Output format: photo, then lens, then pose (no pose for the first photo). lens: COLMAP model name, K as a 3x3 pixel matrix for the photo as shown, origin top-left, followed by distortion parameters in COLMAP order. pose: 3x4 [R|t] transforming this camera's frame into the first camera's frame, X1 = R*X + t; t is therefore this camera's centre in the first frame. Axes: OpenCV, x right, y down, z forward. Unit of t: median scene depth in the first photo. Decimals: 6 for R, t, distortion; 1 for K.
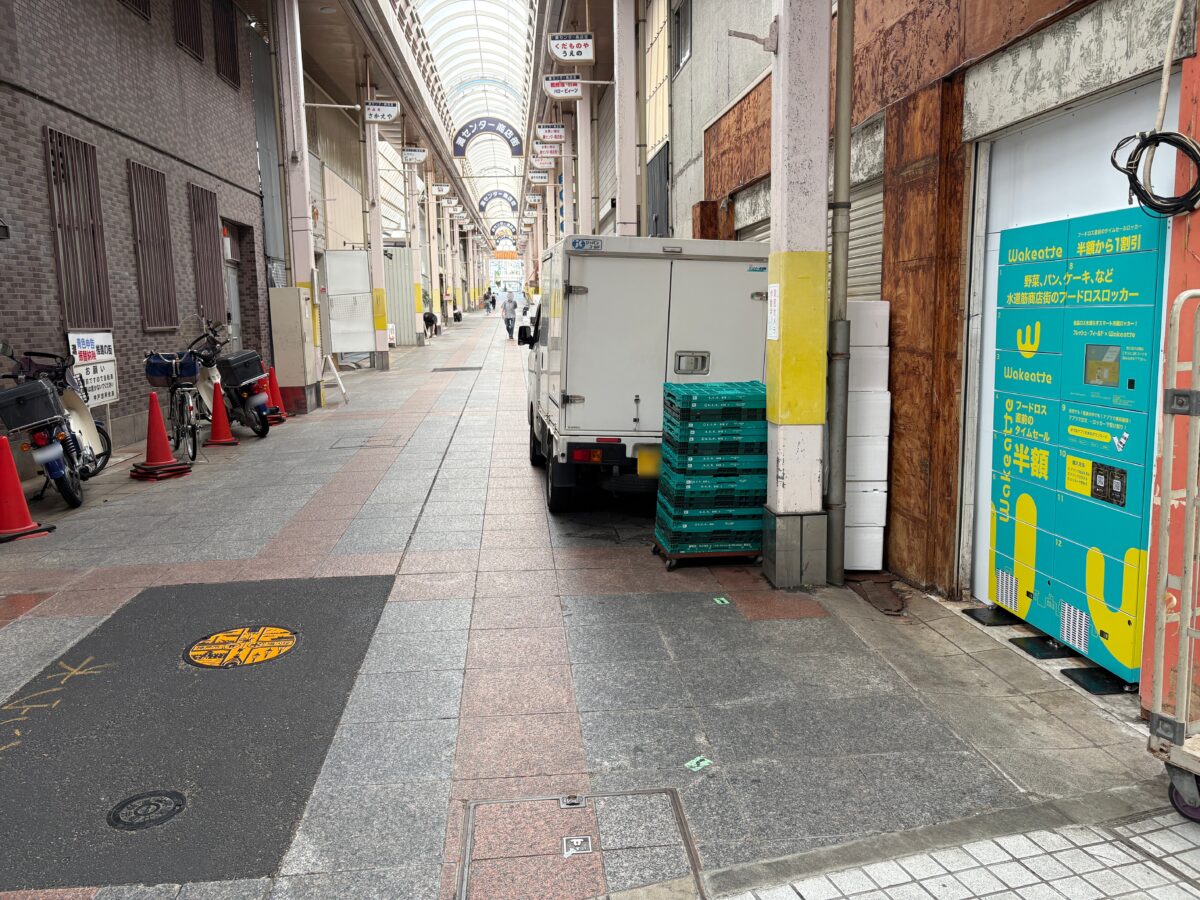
lens RADIAL K [[909.6, 0, 593.9], [0, 909.6, 450.4], [0, 0, 1]] dist [0.026929, -0.022589]
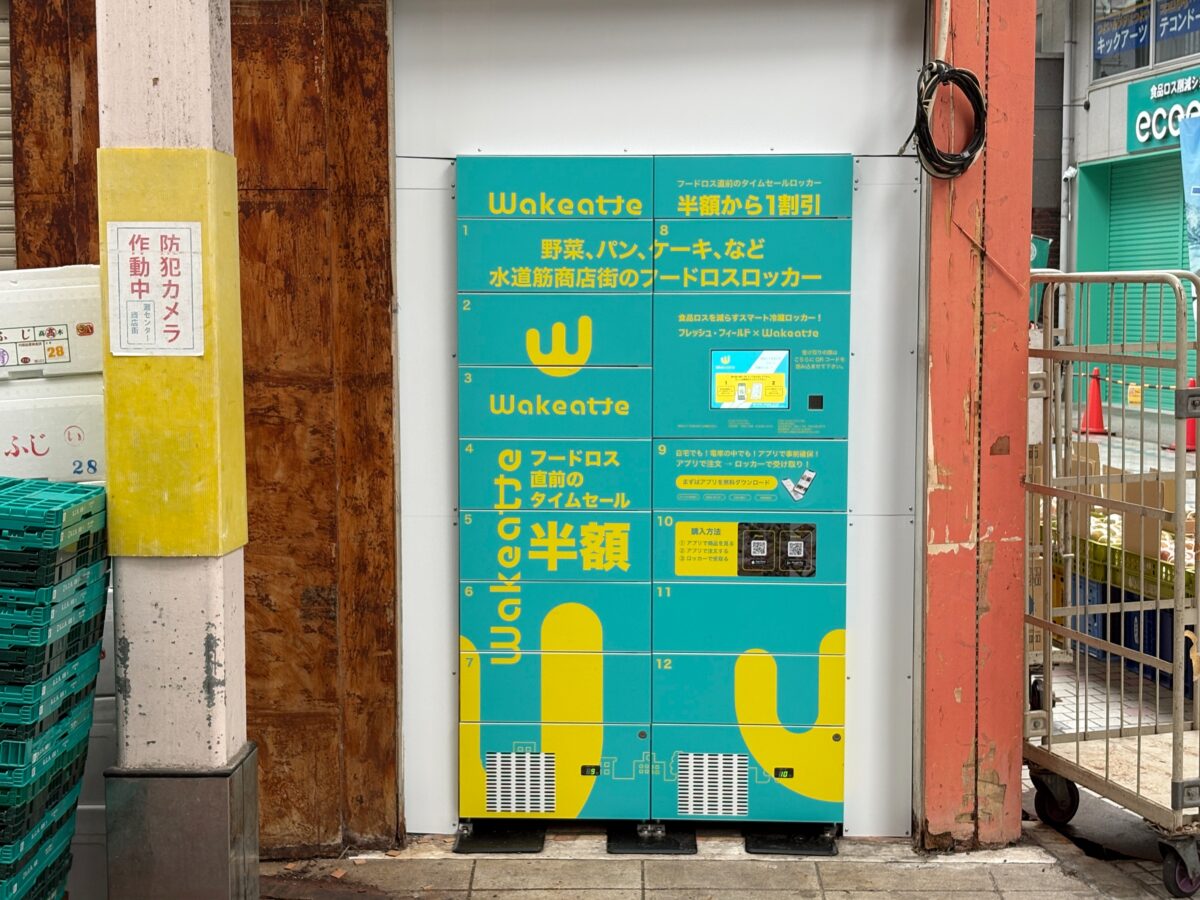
lens RADIAL K [[1800.9, 0, 601.1], [0, 1800.9, 442.2], [0, 0, 1]] dist [0.106010, 0.000000]
pose [[0.129411, -0.060449, 0.989747, -0.750394], [0.143931, 0.988714, 0.041567, -0.112748], [-0.981090, 0.137077, 0.136651, 0.889112]]
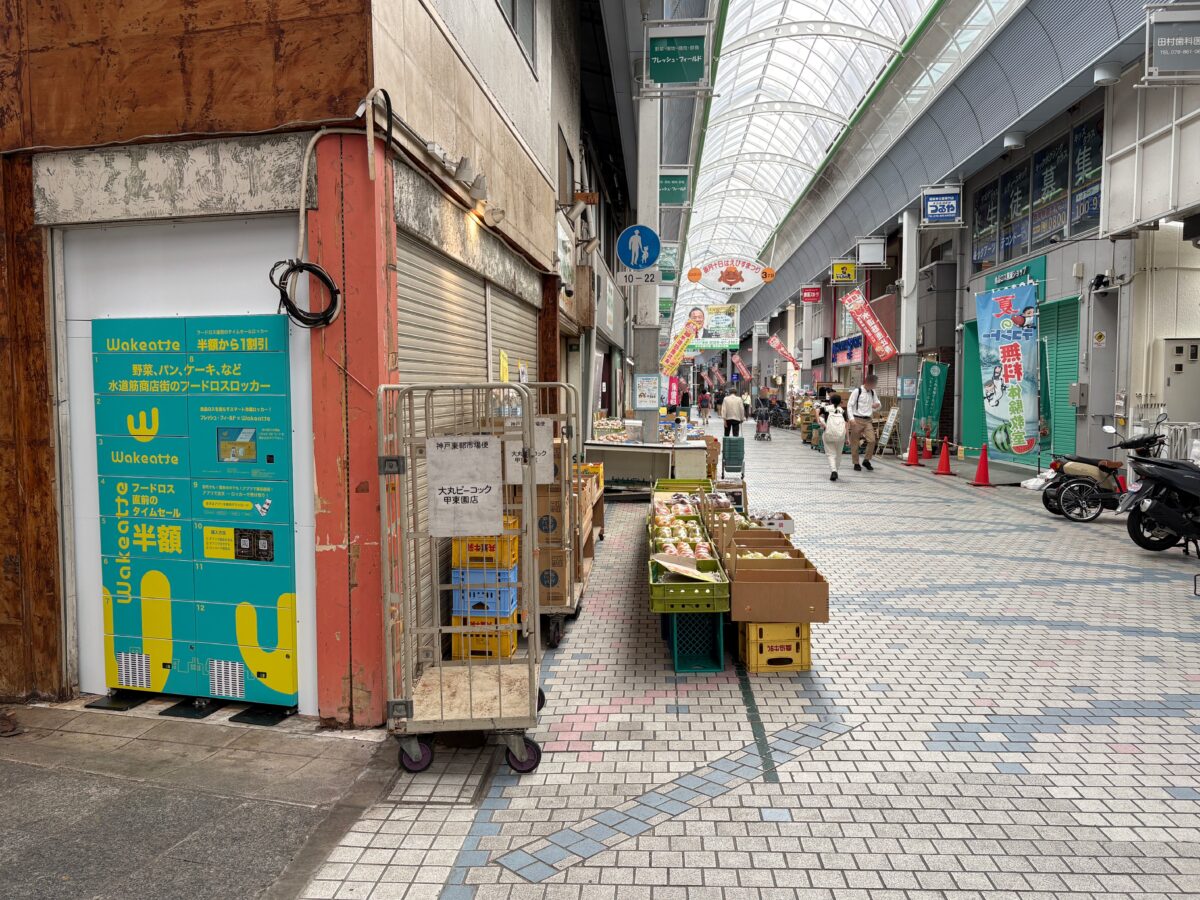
lens RADIAL K [[909.6, 0, 601.5], [0, 909.6, 449.6], [0, 0, 1]] dist [0.026929, -0.022589]
pose [[0.363742, -0.036231, 0.930795, -0.344819], [0.129668, 0.991484, -0.012079, -0.011889], [-0.922430, 0.125088, 0.365343, 0.137955]]
